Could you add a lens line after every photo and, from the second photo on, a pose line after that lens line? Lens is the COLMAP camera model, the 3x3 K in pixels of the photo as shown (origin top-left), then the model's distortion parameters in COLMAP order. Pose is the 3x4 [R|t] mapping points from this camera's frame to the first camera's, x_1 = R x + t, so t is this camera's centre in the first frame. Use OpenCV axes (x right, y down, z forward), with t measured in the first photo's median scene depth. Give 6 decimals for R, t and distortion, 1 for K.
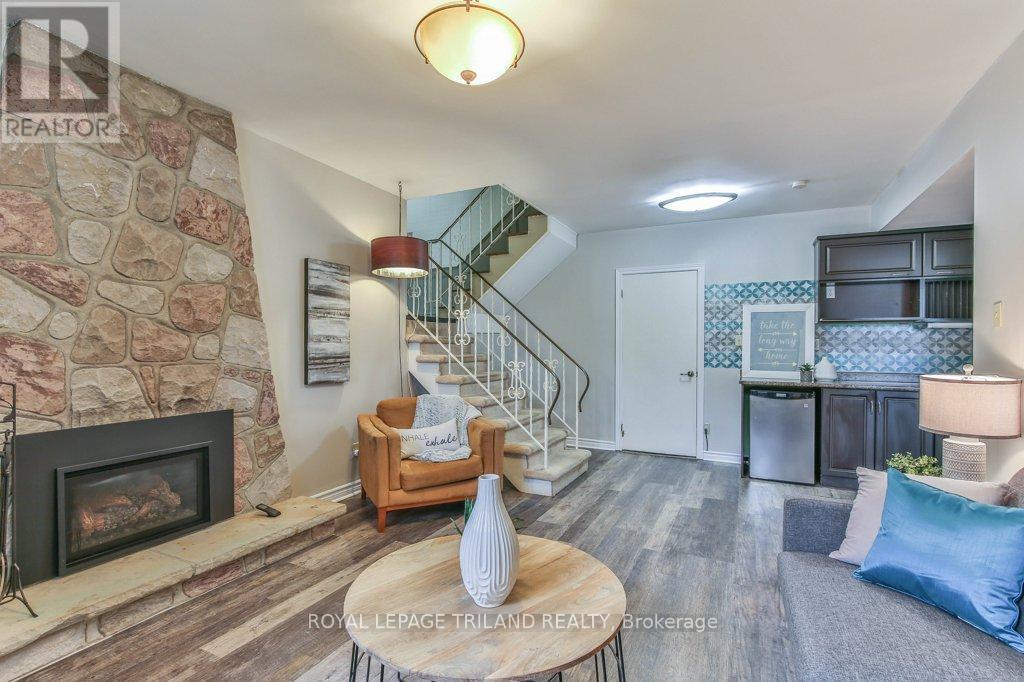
lens RADIAL K [[495.4, 0, 507.5], [0, 495.4, 347.4], [0, 0, 1]] dist [-0.001359, 0.000216]
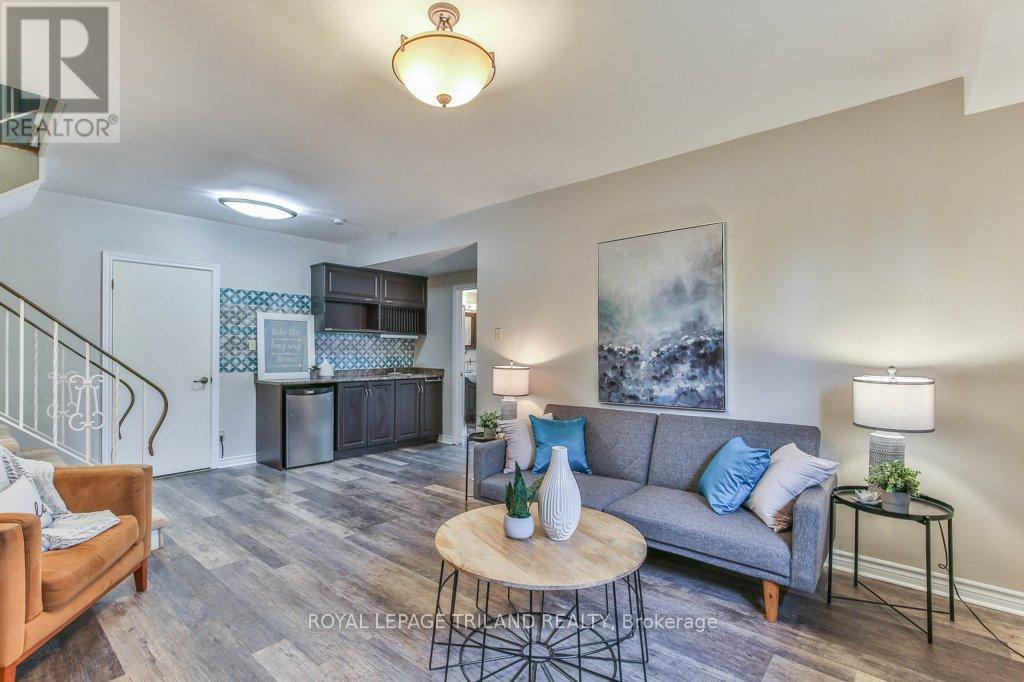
lens RADIAL K [[483.5, 0, 507.9], [0, 483.5, 346.0], [0, 0, 1]] dist [-0.000057, 0.000085]
pose [[0.251614, 0.002721, 0.967824, -0.494033], [0.005553, 0.999976, -0.004255, -0.006376], [-0.967812, 0.006445, 0.251592, 0.281977]]
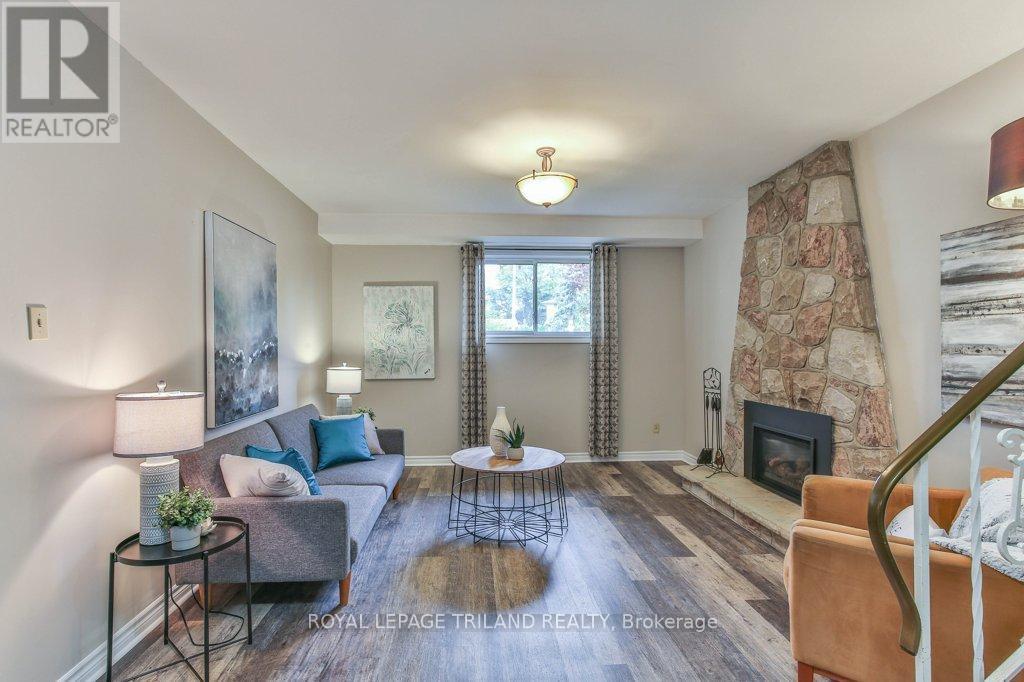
lens RADIAL K [[502.0, 0, 481.3], [0, 502.0, 352.7], [0, 0, 1]] dist [-0.001073, 0.006286]
pose [[-0.886585, 0.003708, -0.462550, 0.438886], [-0.002479, 0.999915, 0.012767, -0.017892], [0.462559, 0.012466, -0.886501, 1.147199]]
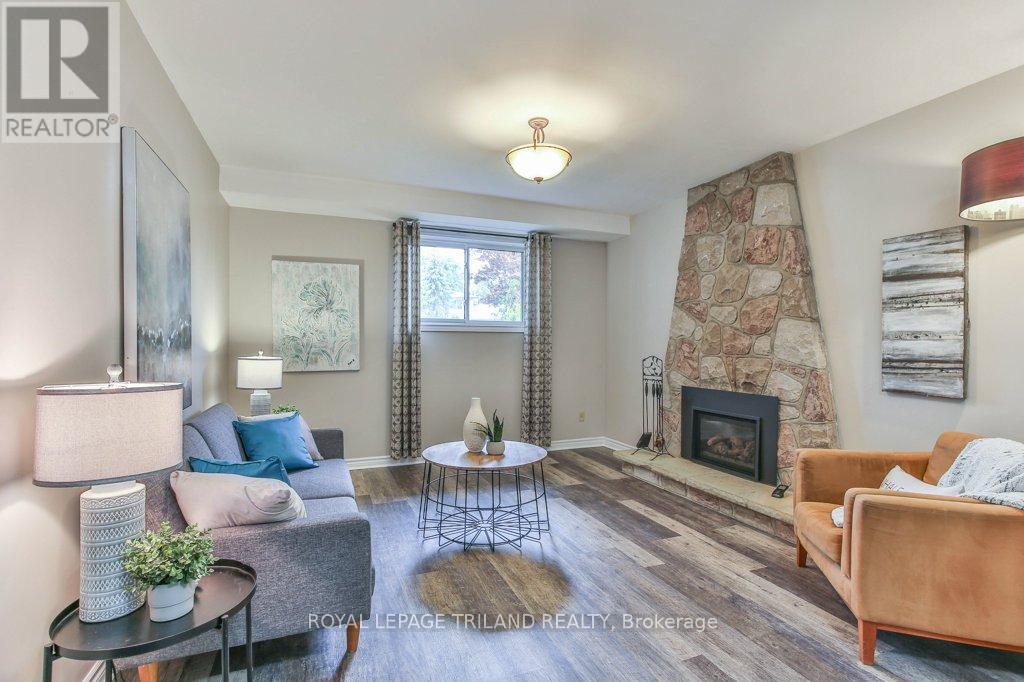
lens RADIAL K [[502.4, 0, 505.7], [0, 502.4, 352.0], [0, 0, 1]] dist [0.000228, 0.000645]
pose [[-0.678930, 0.004731, -0.734188, 0.562850], [-0.011220, 0.999796, 0.016818, 0.001480], [0.734117, 0.019656, -0.678738, 0.955264]]
